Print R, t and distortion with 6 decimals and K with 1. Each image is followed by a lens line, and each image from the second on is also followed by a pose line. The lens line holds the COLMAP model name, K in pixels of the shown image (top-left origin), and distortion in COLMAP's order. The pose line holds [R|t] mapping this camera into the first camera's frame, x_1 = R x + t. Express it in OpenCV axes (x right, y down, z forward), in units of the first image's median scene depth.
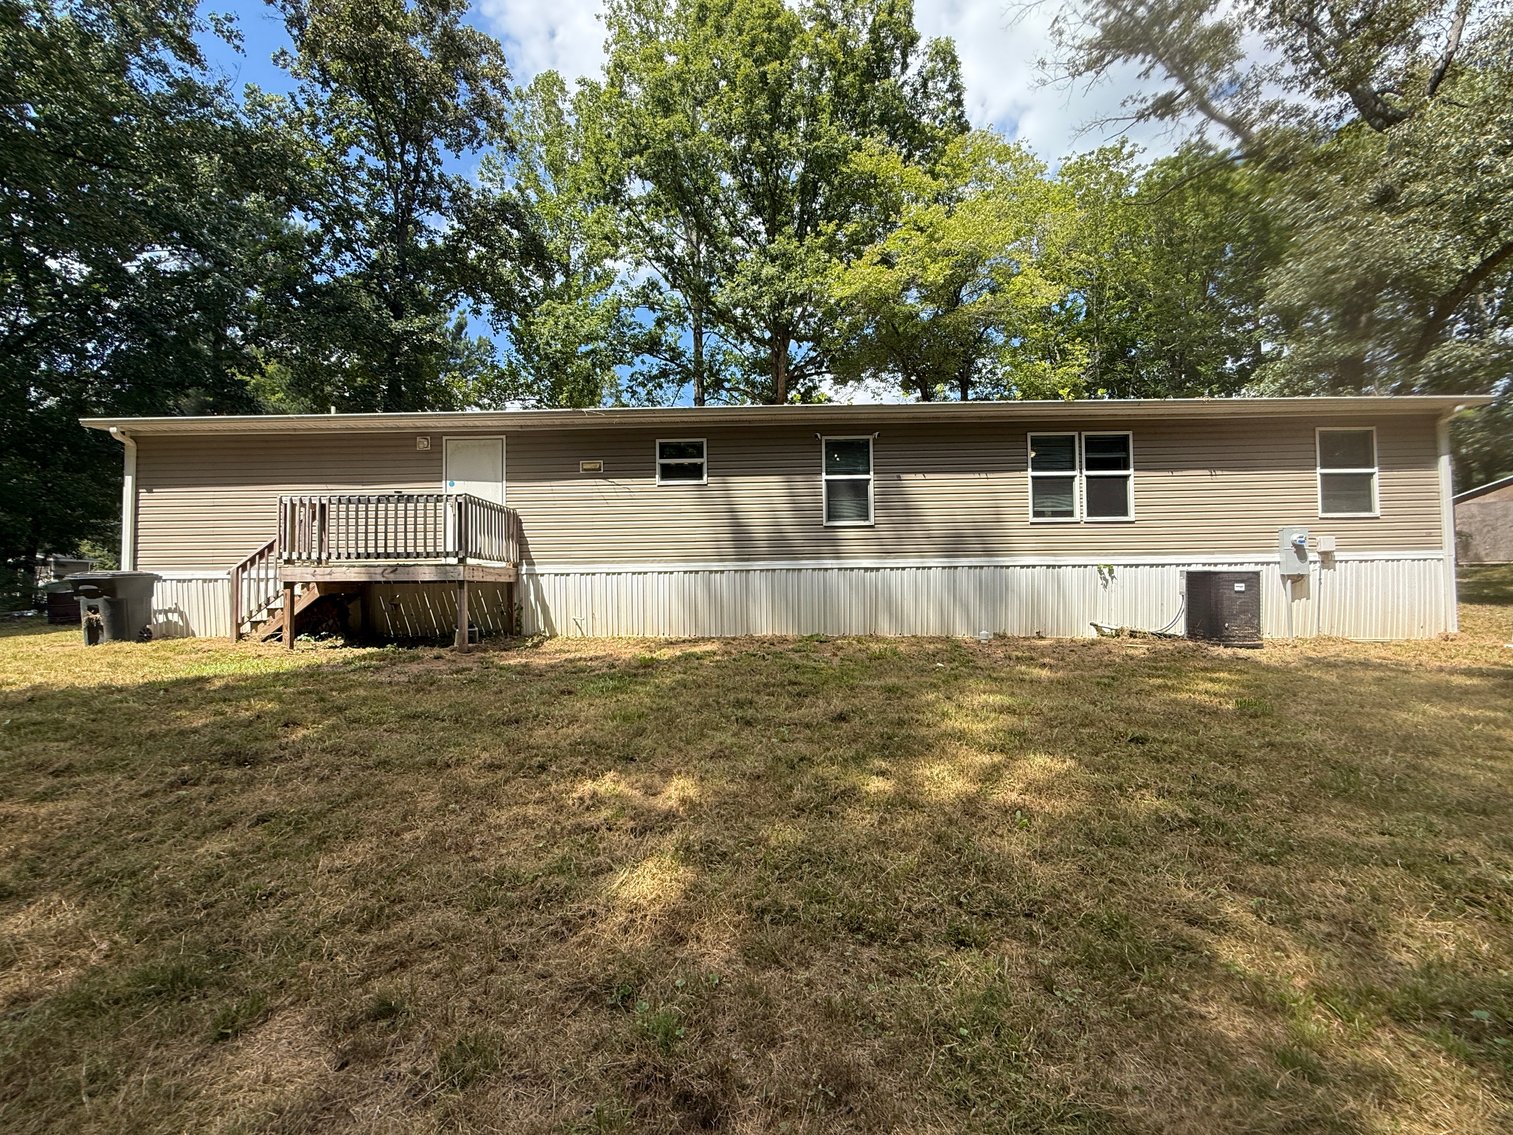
lens RADIAL K [[668.3, 0, 757.2], [0, 668.3, 563.5], [0, 0, 1]] dist [0.000389, 0.000233]
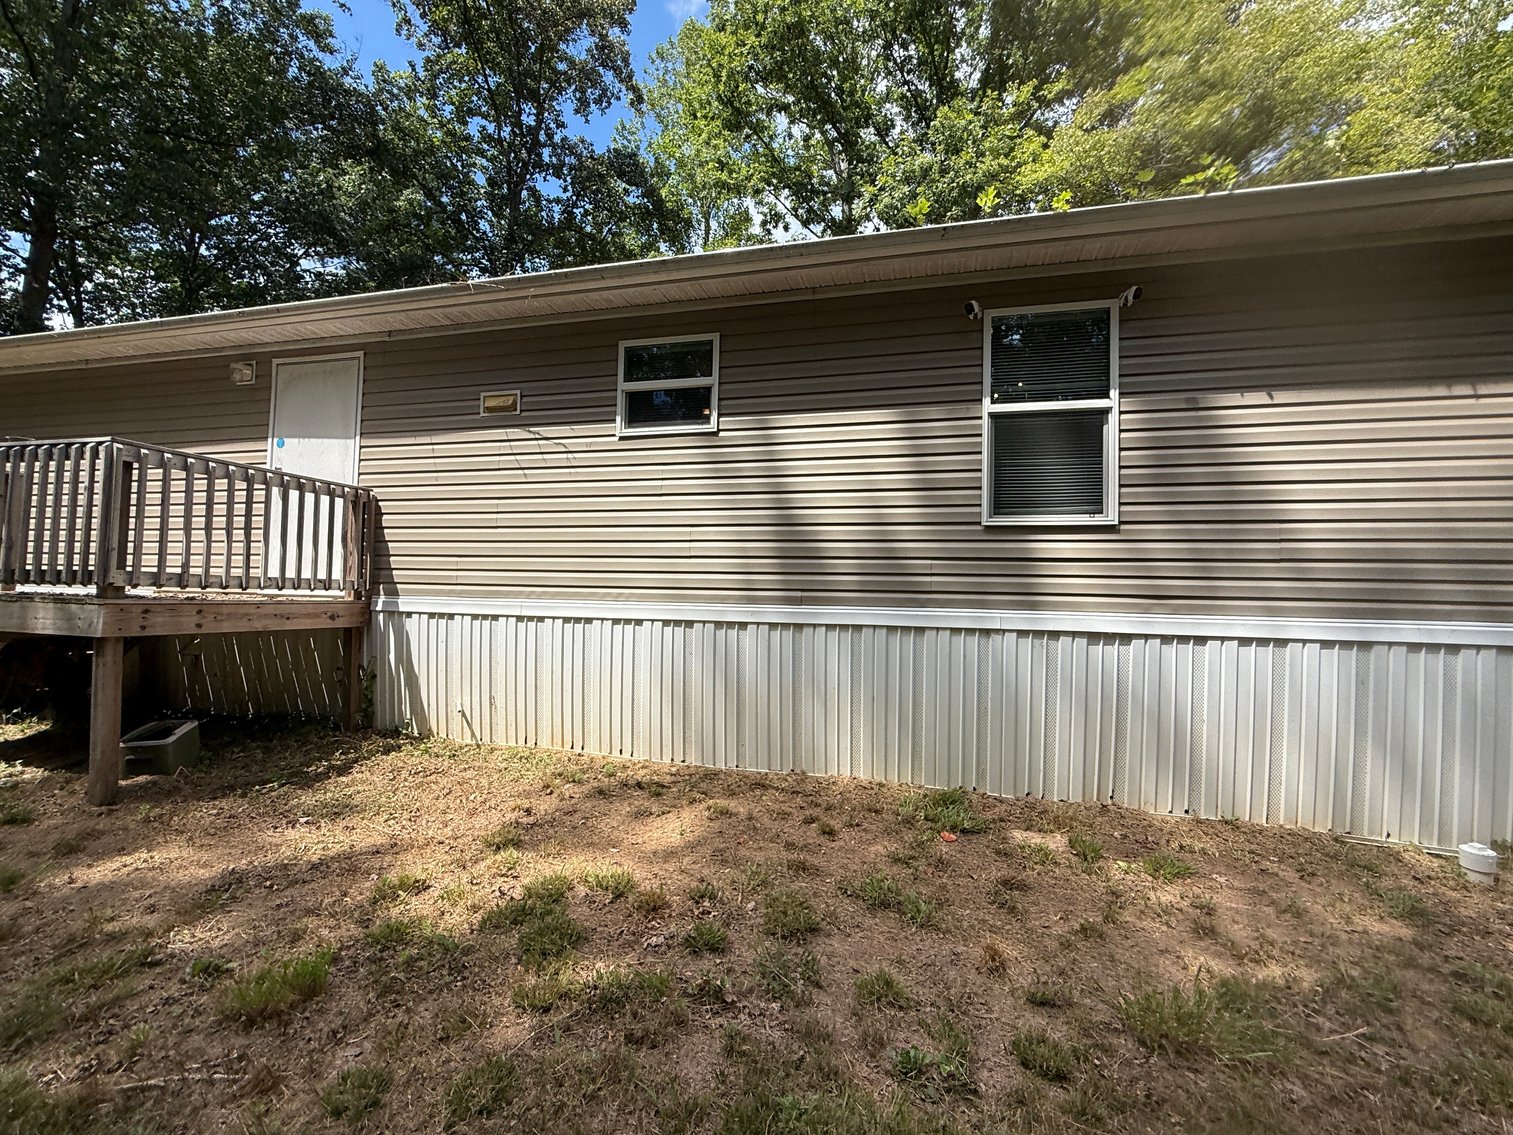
lens RADIAL K [[668.3, 0, 762.7], [0, 668.3, 572.5], [0, 0, 1]] dist [0.000389, 0.000233]
pose [[0.967931, 0.028618, -0.249582, 0.071472], [-0.029226, 0.999572, 0.001269, -0.024622], [0.249512, 0.006066, 0.968353, 0.567002]]
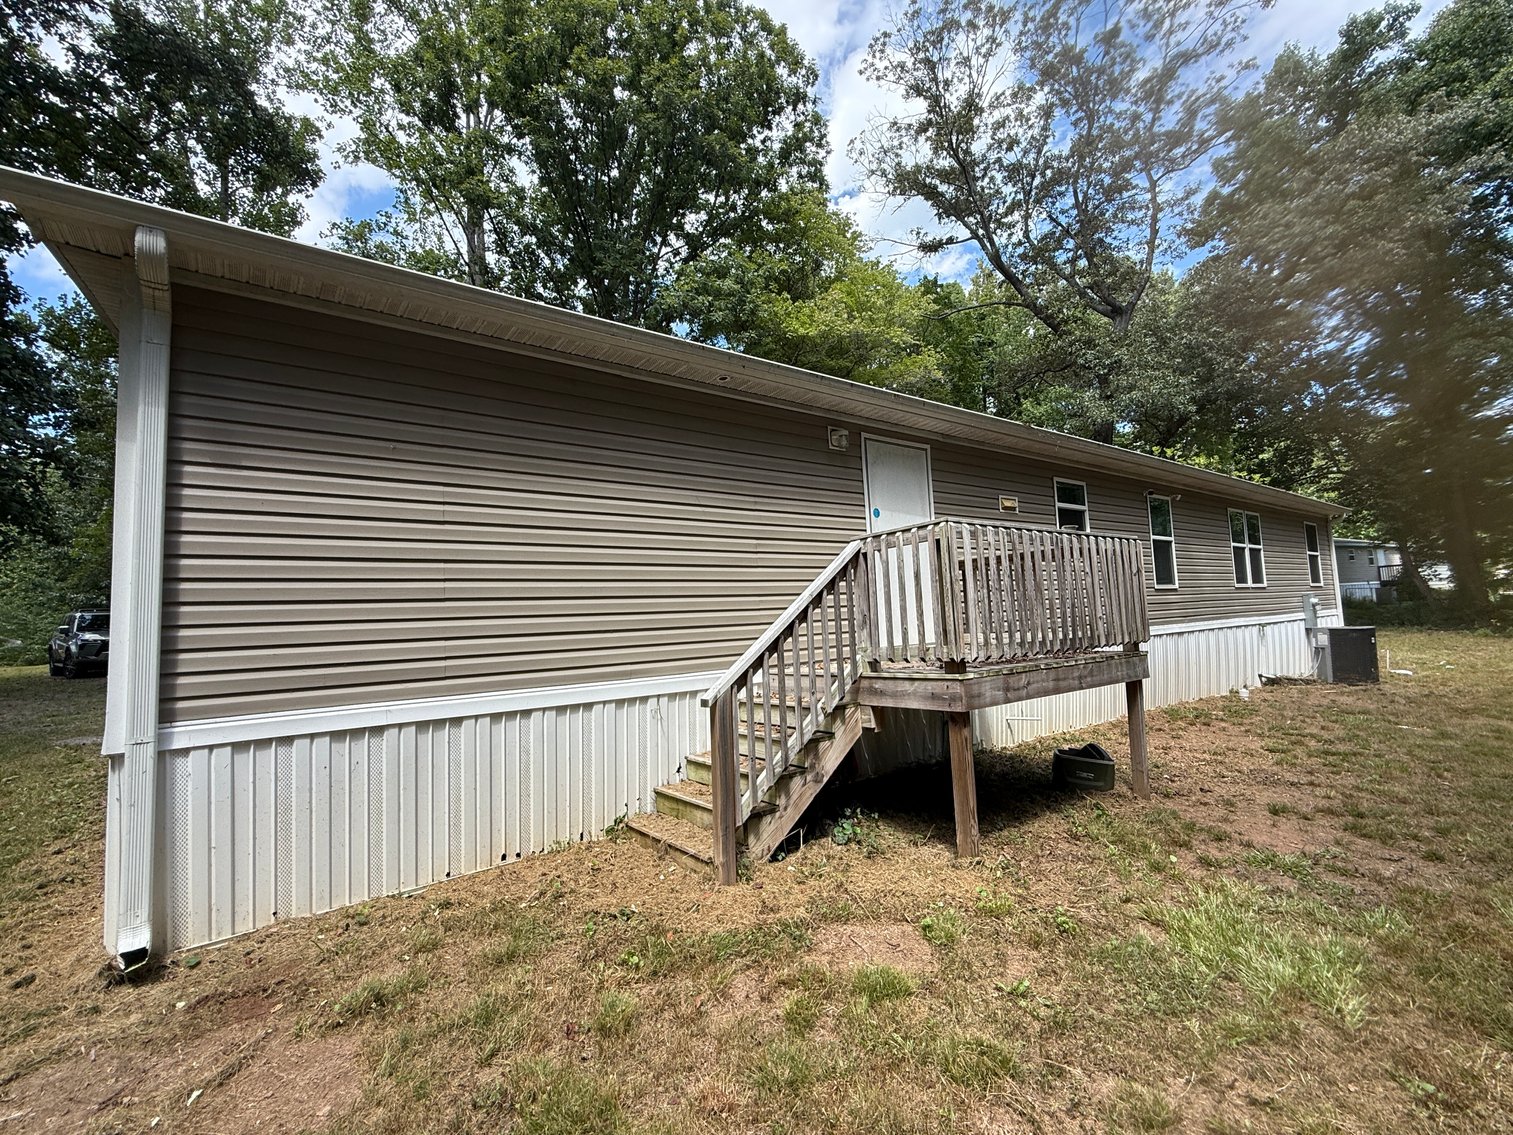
lens RADIAL K [[668.3, 0, 756.8], [0, 668.3, 571.4], [0, 0, 1]] dist [0.000389, 0.000233]
pose [[0.791784, 0.024350, 0.610315, -0.906485], [0.012229, 0.998373, -0.055697, -0.035890], [-0.610678, 0.051564, 0.790198, 0.602075]]
